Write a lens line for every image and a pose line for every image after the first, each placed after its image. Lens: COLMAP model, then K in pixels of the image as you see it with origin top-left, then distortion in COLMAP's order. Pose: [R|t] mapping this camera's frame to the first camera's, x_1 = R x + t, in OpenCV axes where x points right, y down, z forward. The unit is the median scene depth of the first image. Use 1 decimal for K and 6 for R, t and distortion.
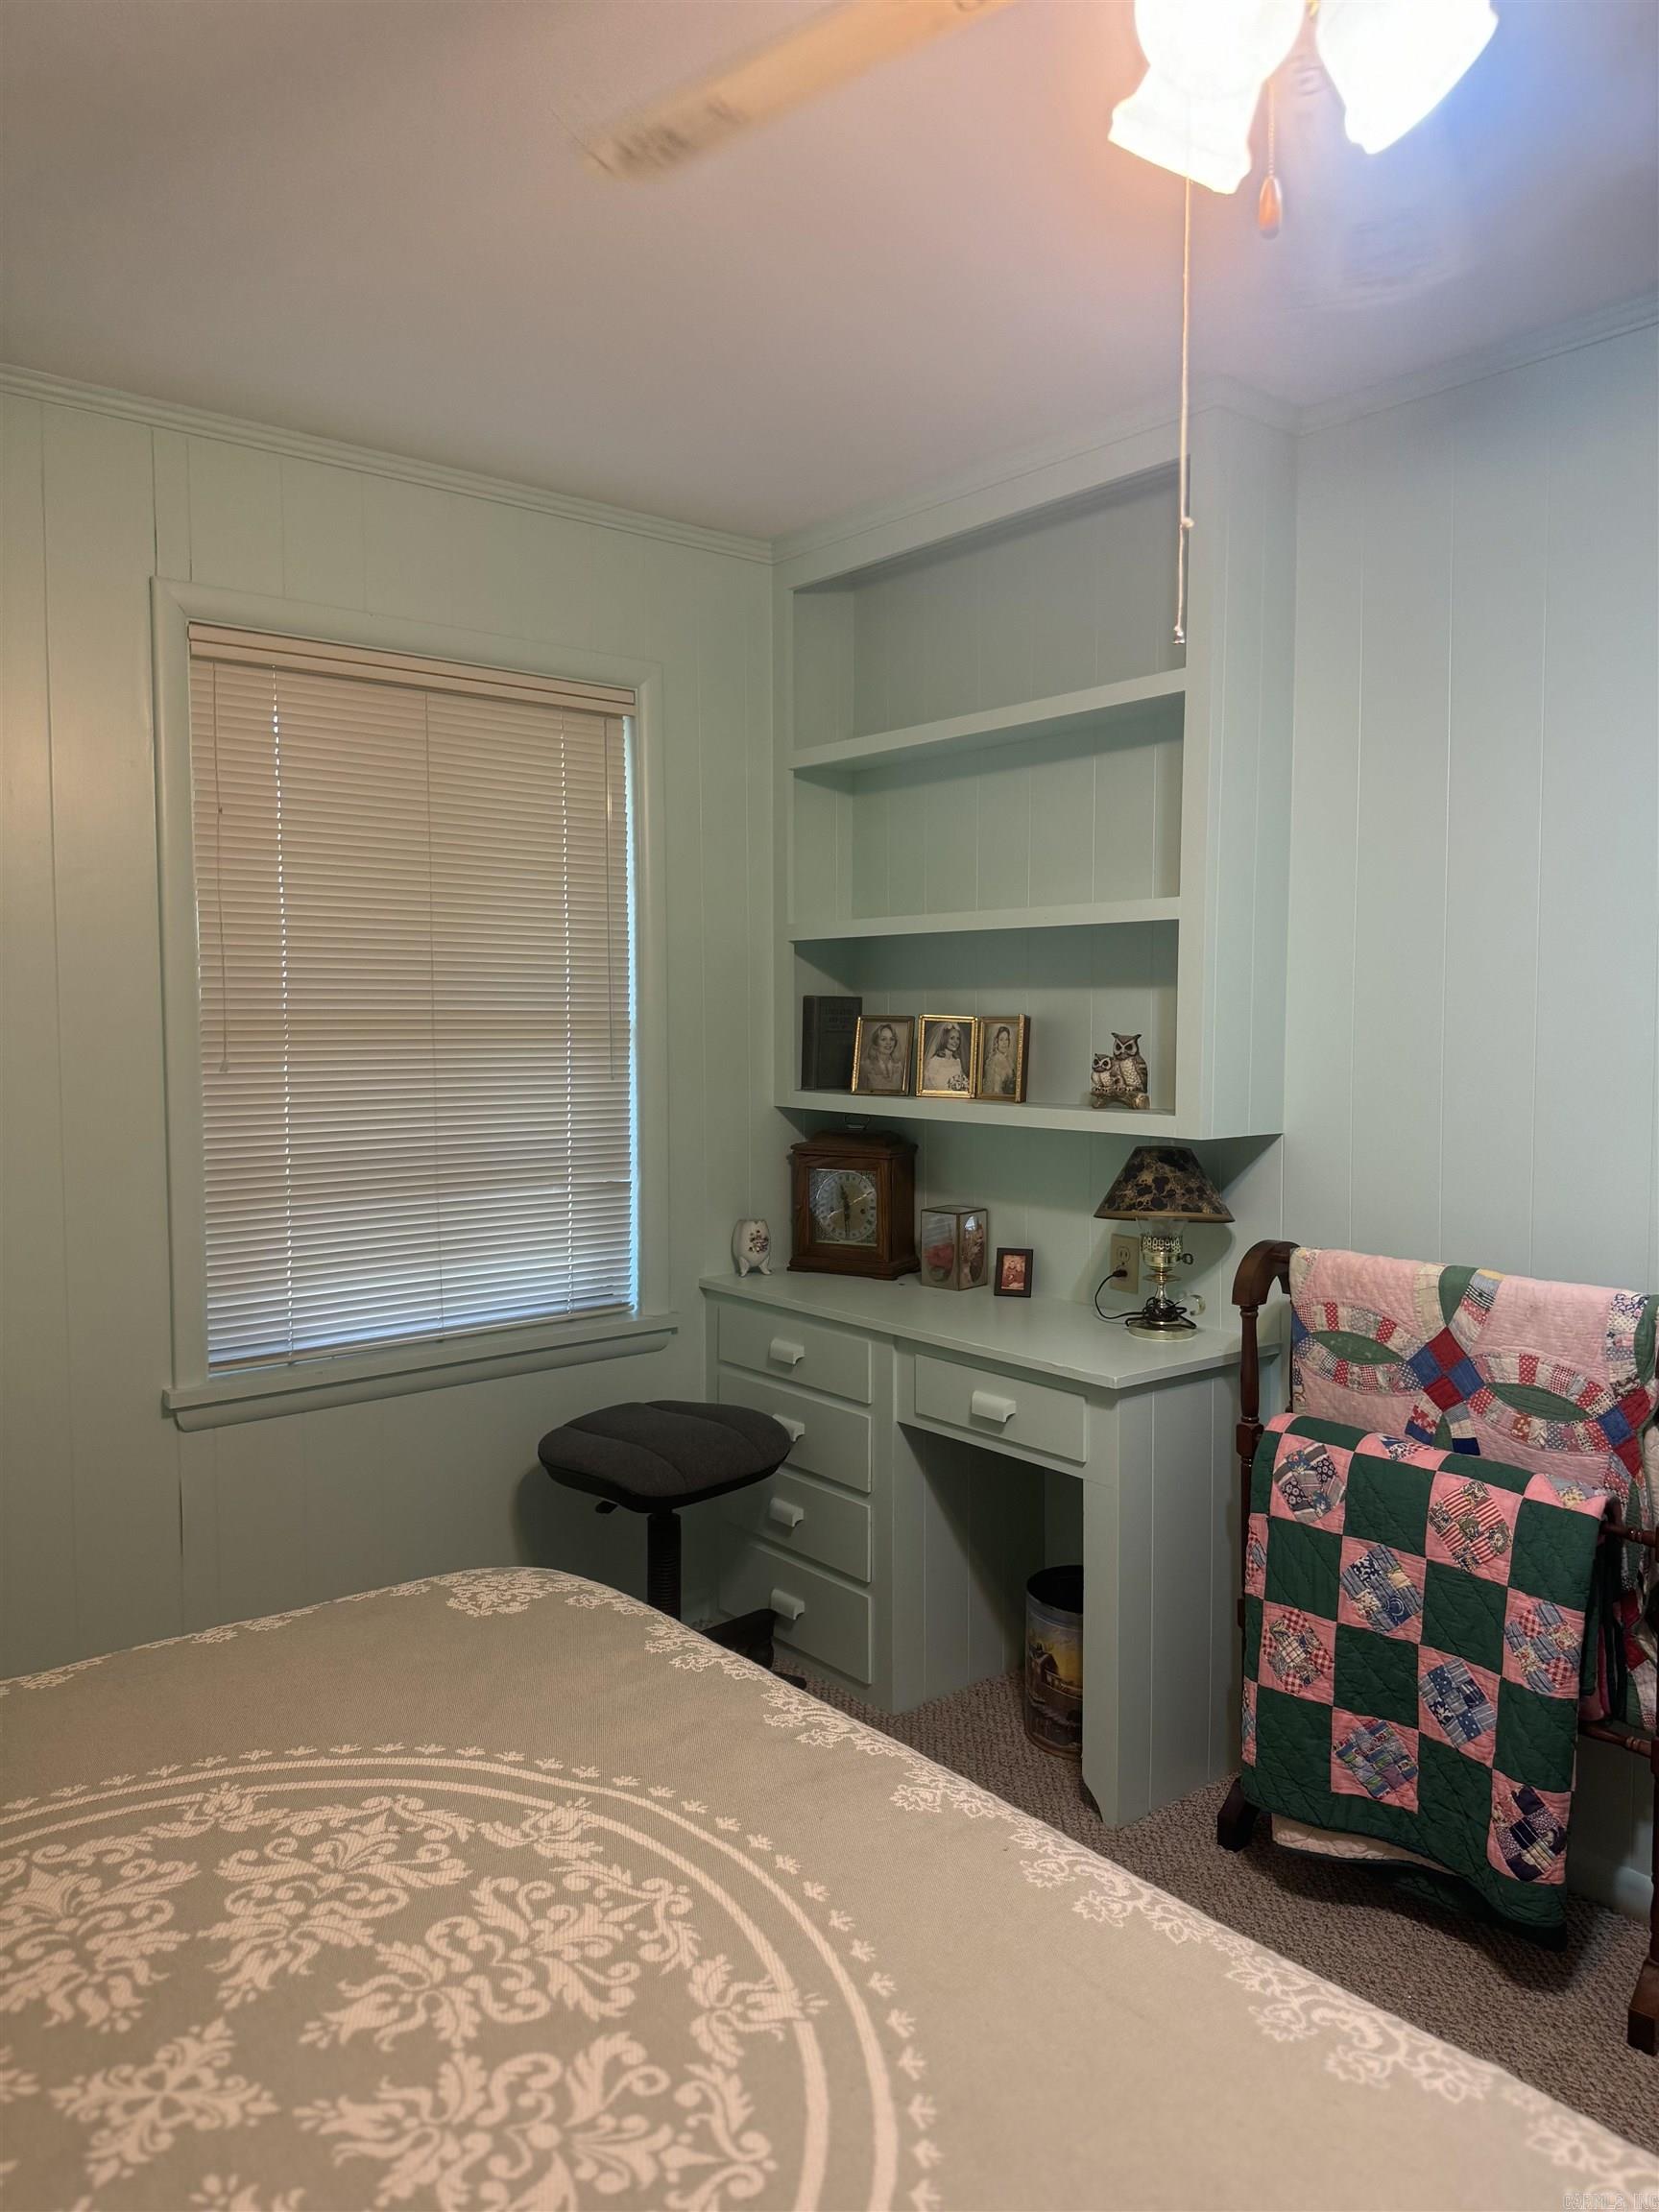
lens RADIAL K [[1571.4, 0, 828.6], [0, 1571.4, 1112.8], [0, 0, 1]] dist [0.028460, -0.035989]
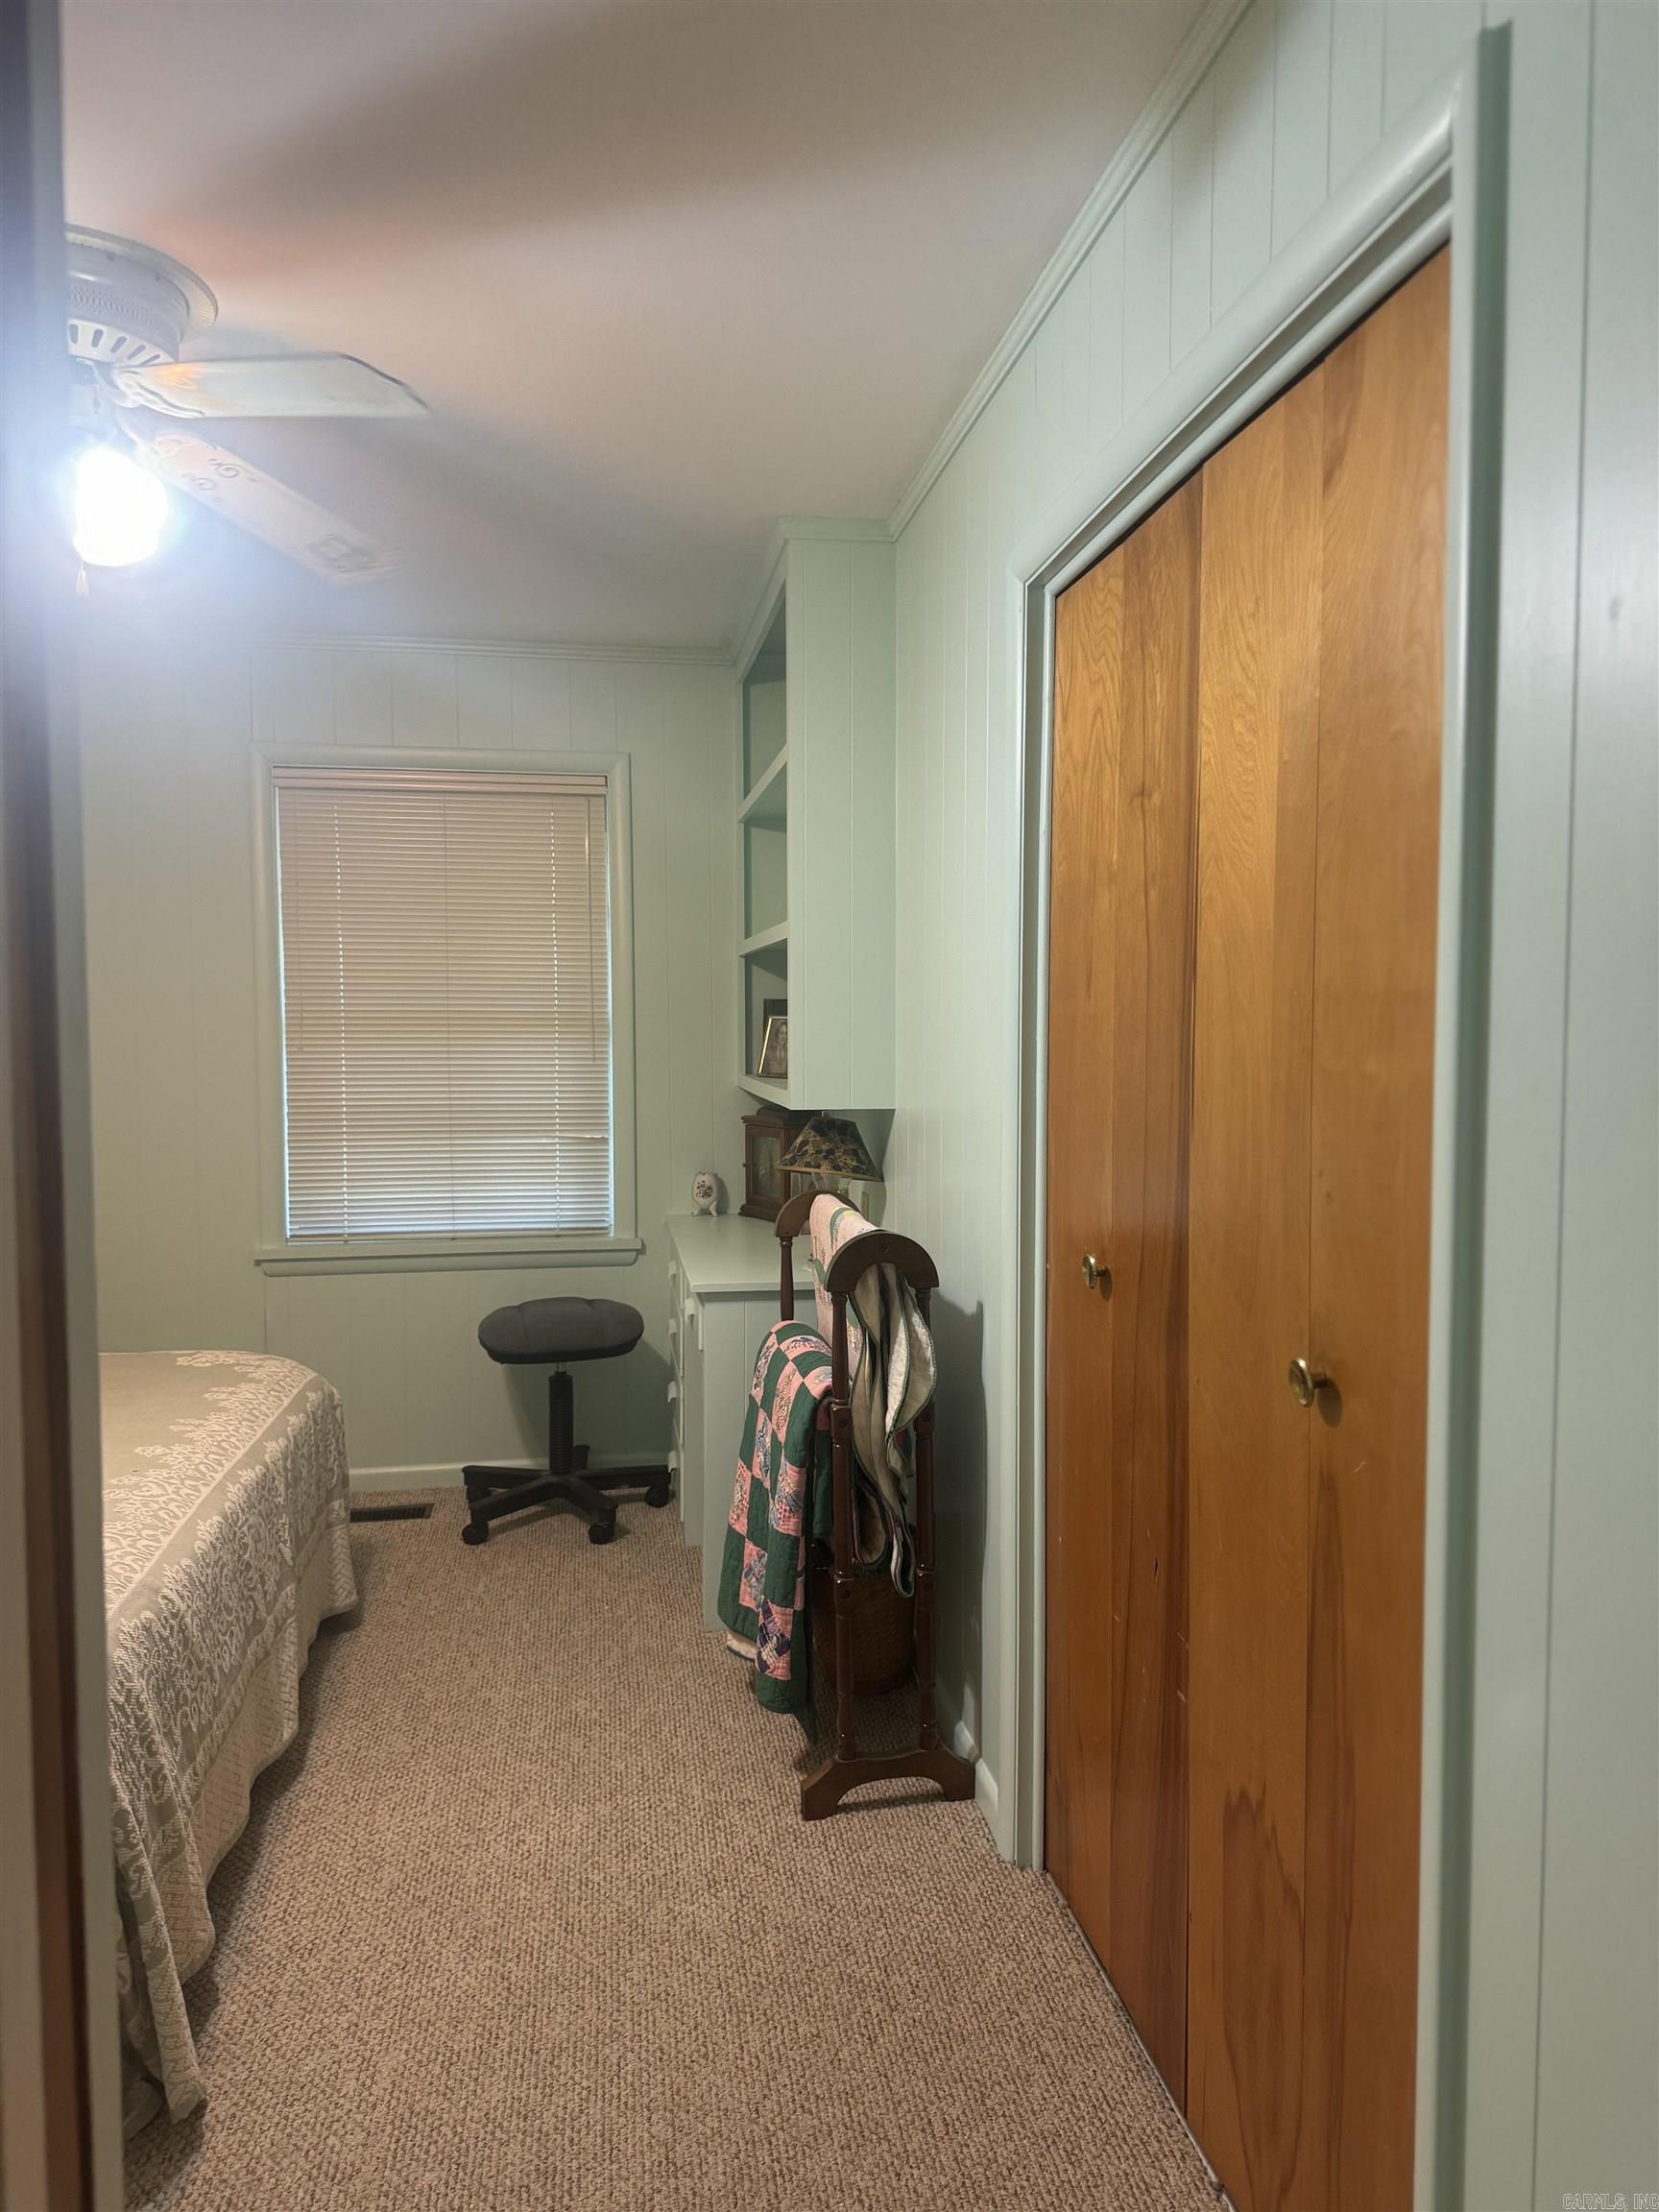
lens RADIAL K [[1571.4, 0, 840.8], [0, 1571.4, 1103.1], [0, 0, 1]] dist [0.028460, -0.035989]
pose [[0.855029, 0.022367, -0.518097, 0.804481], [-0.031204, 0.999478, -0.008348, 0.020915], [0.517640, 0.023304, 0.855281, -0.055781]]
